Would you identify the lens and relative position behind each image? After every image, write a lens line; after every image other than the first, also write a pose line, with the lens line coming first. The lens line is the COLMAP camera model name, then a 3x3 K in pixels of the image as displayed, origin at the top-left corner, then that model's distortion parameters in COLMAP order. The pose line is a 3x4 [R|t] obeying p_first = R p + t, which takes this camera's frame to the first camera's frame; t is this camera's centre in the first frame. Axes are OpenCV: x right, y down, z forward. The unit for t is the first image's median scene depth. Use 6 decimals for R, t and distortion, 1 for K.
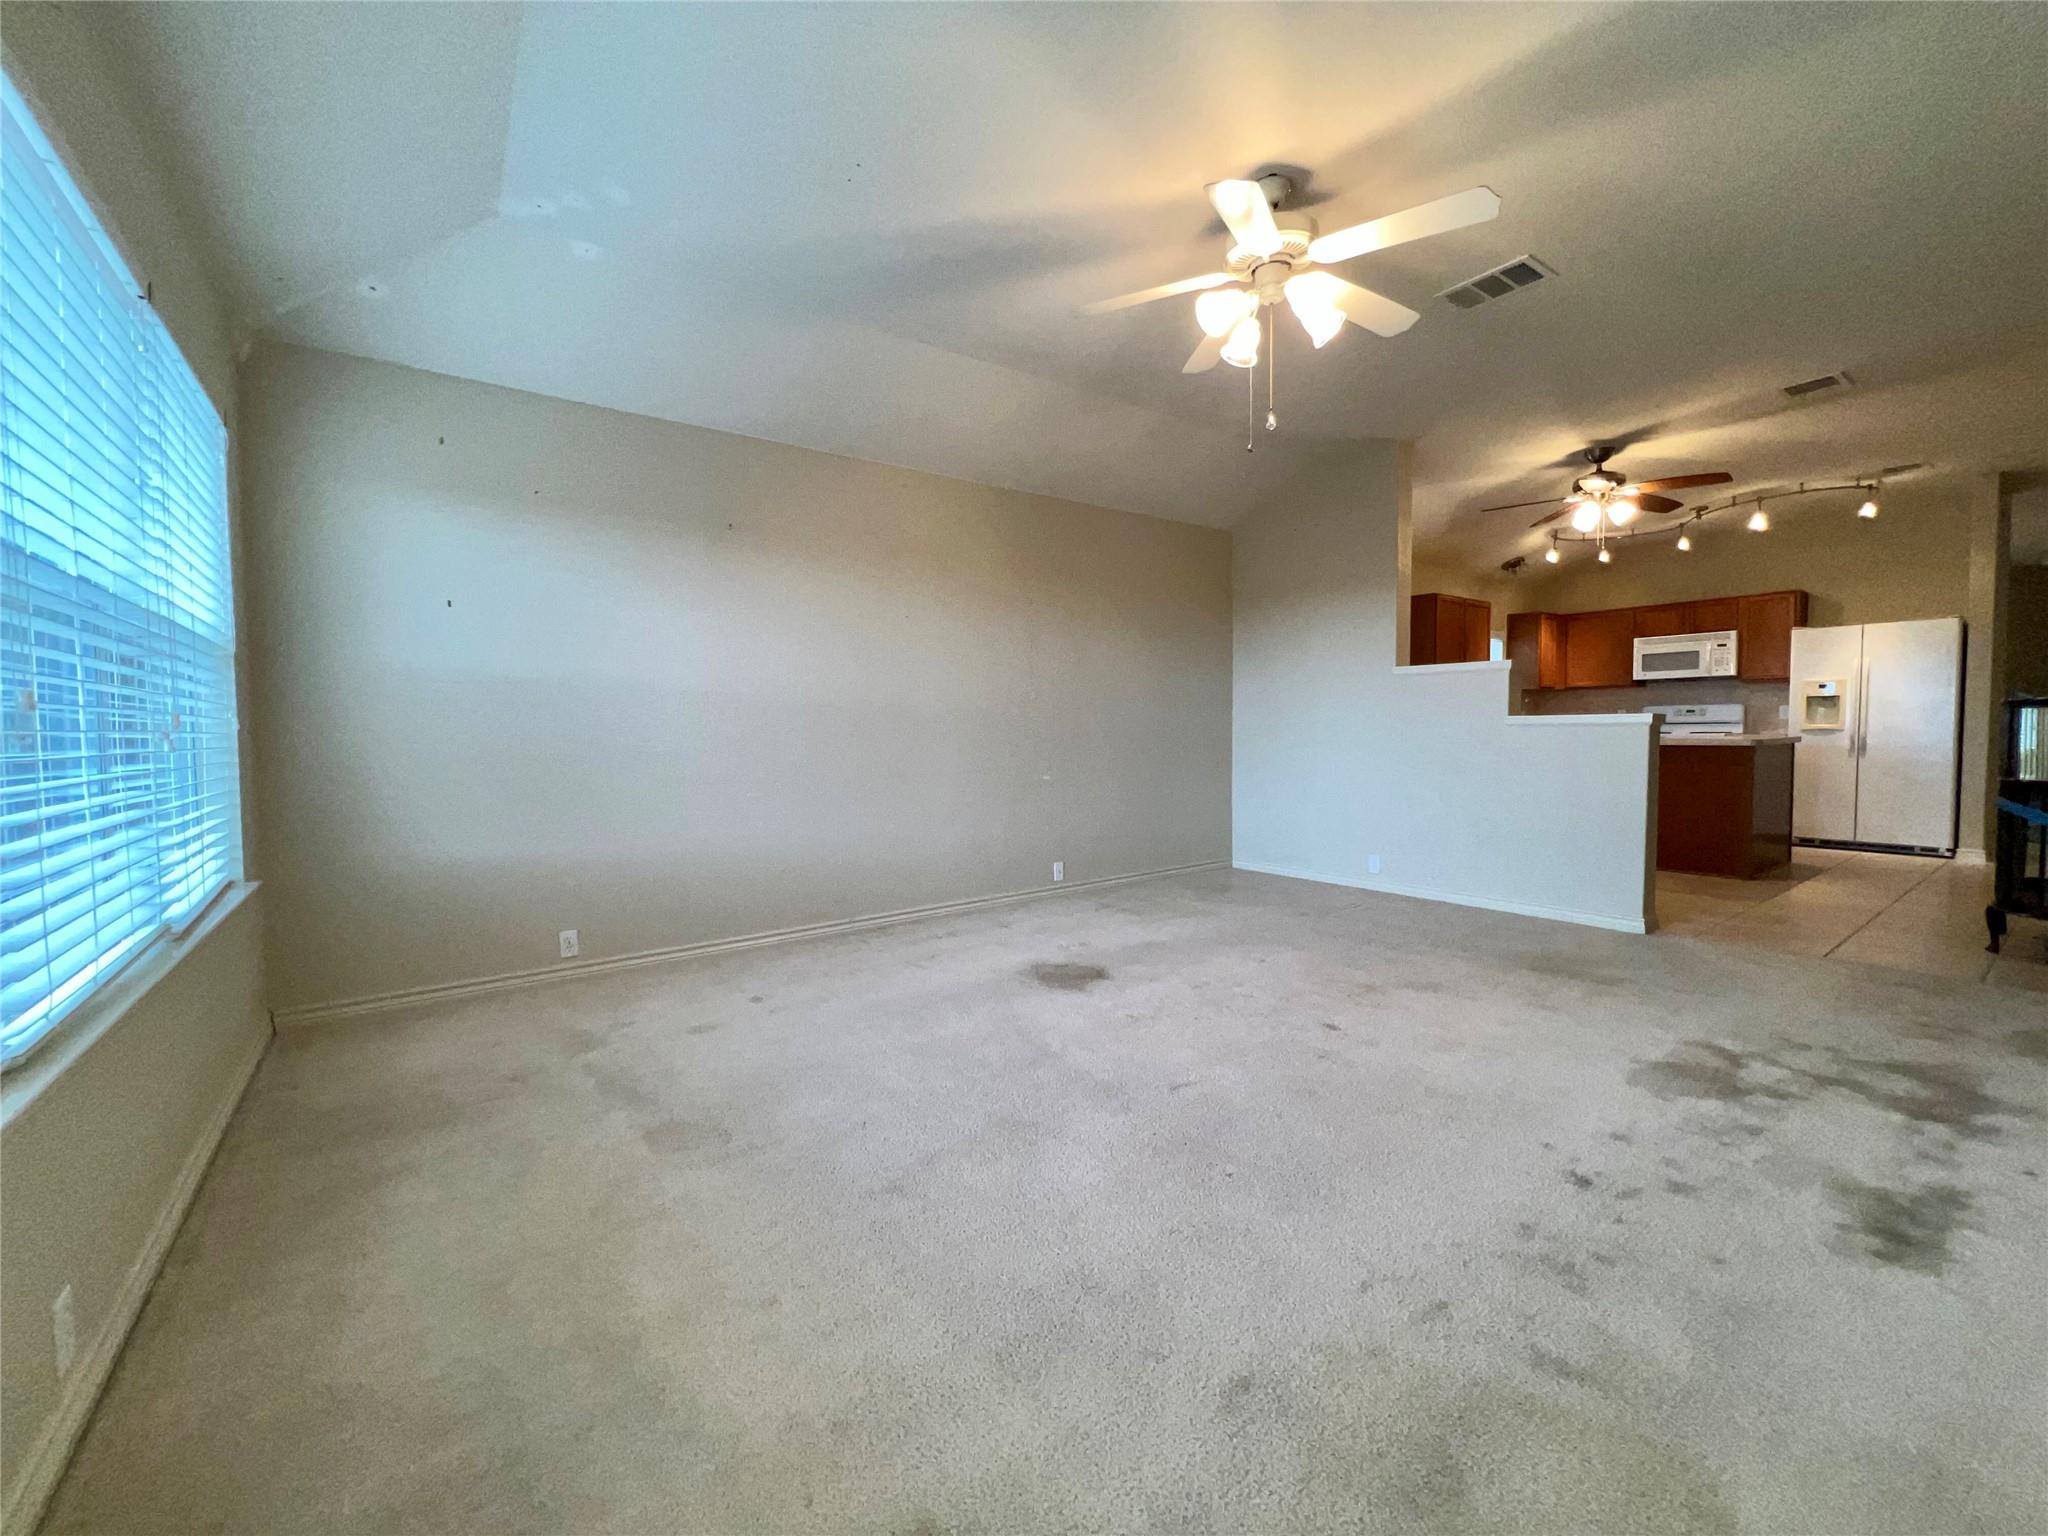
lens RADIAL K [[823.3, 0, 1010.5], [0, 823.3, 765.4], [0, 0, 1]] dist [-0.002977, 0.000515]
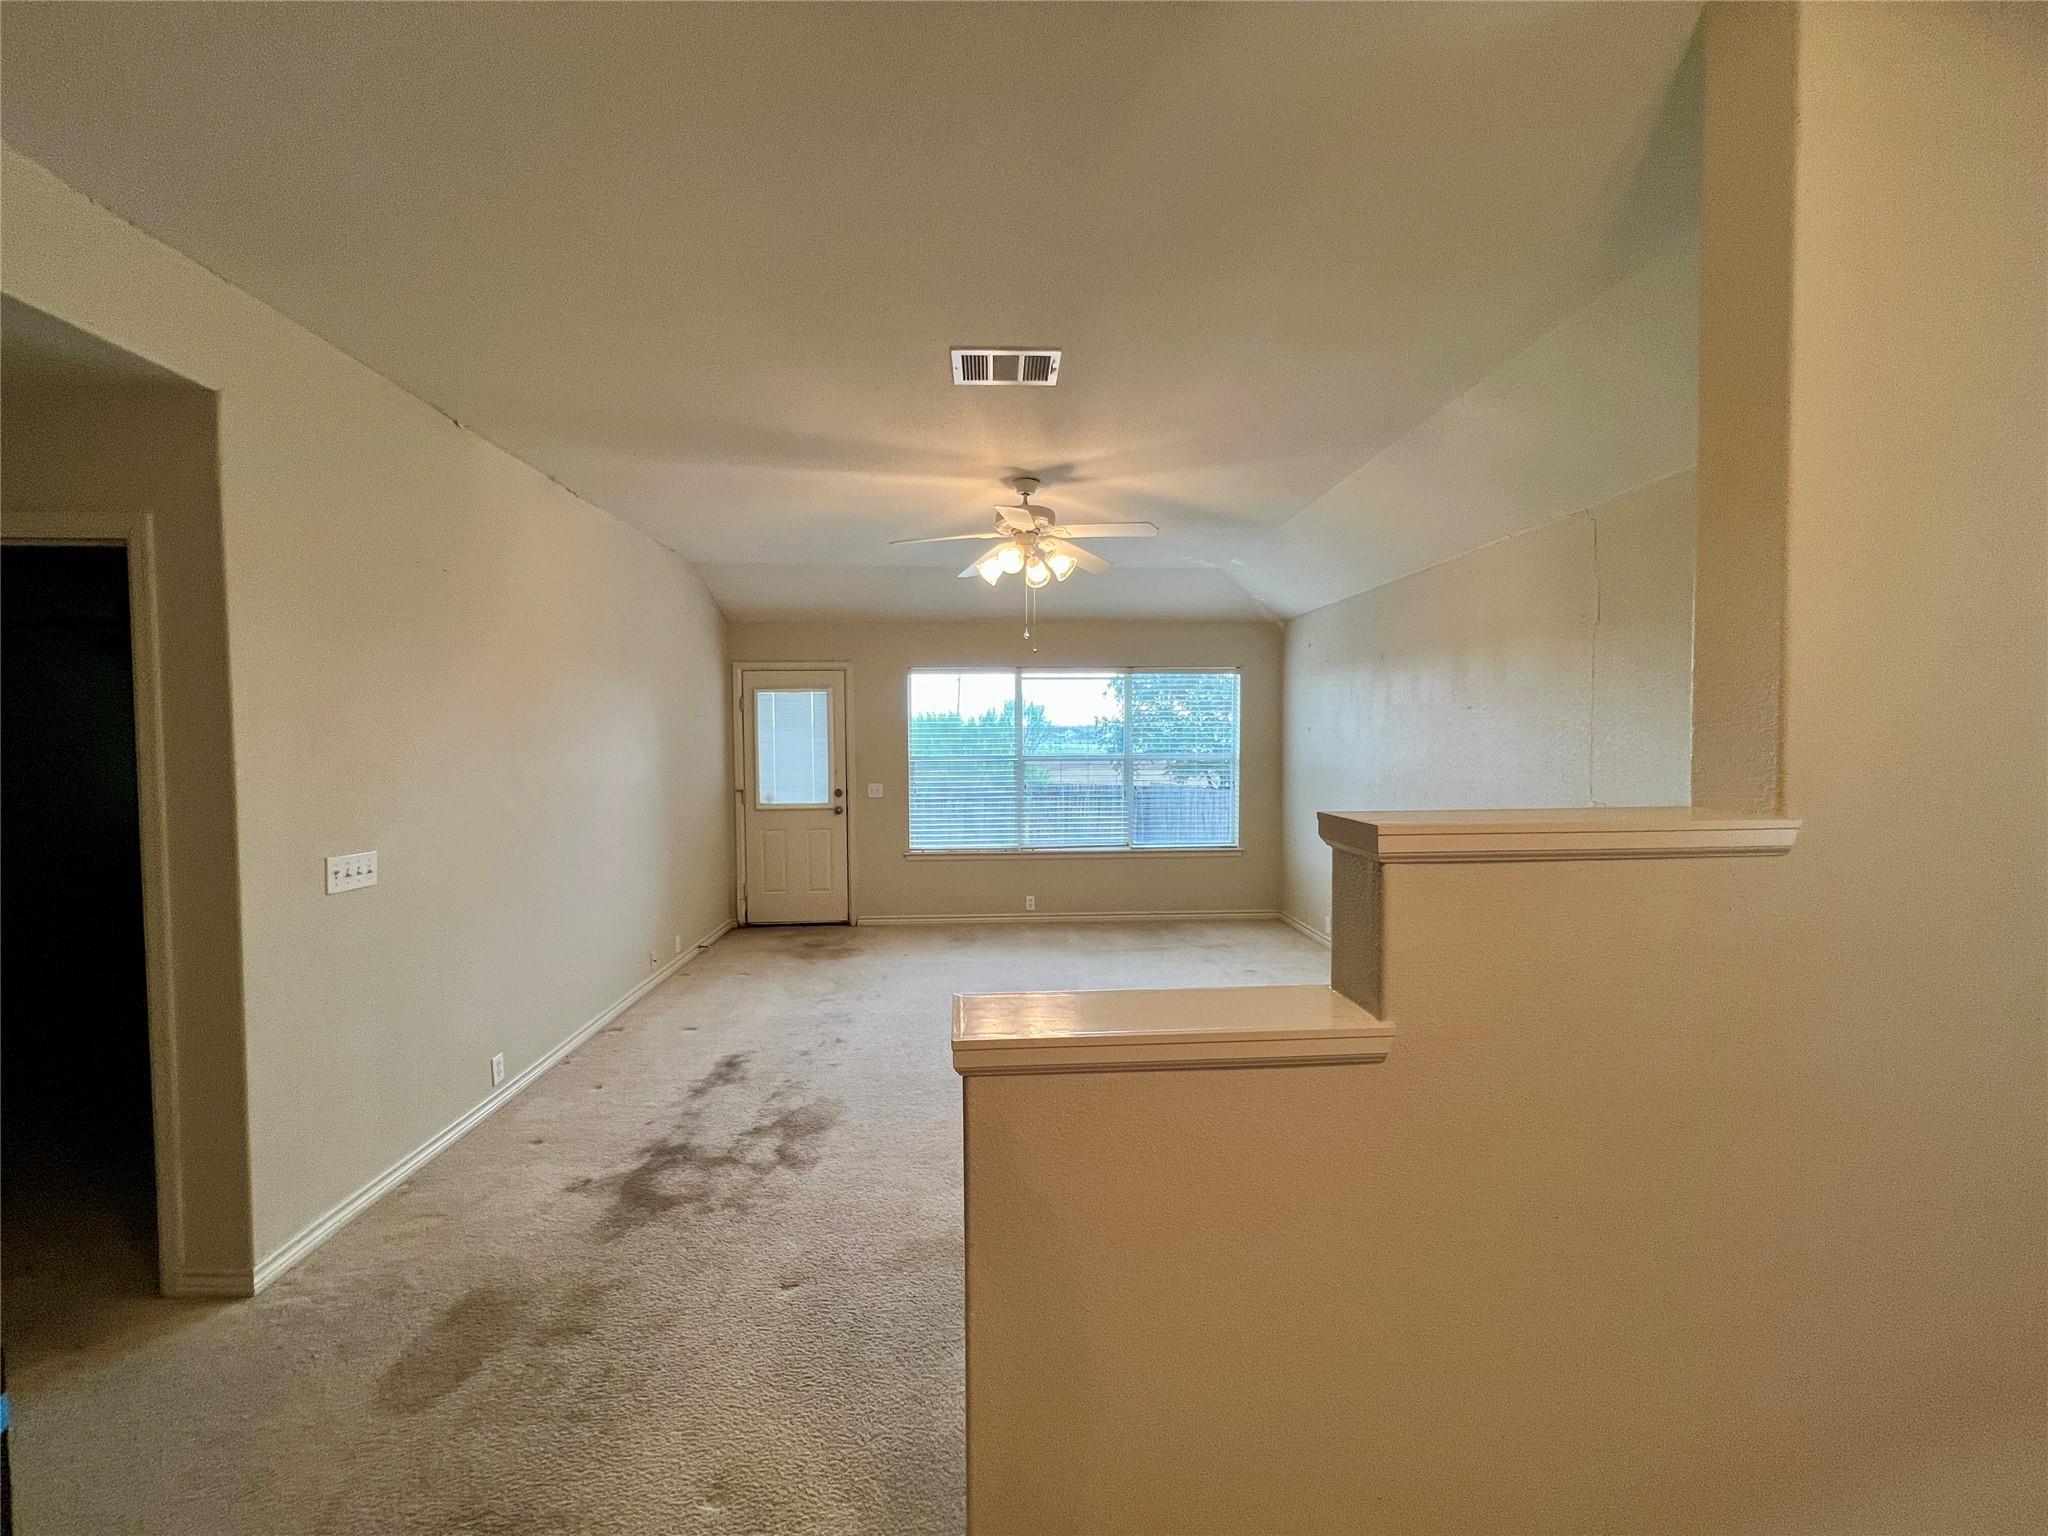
lens RADIAL K [[824.7, 0, 1021.2], [0, 824.7, 762.3], [0, 0, 1]] dist [-0.000229, 0.000519]
pose [[-0.548029, 0.041515, -0.835428, 1.793357], [-0.024460, 0.997545, 0.065616, -0.315851], [0.836101, 0.056394, -0.545669, 2.054699]]
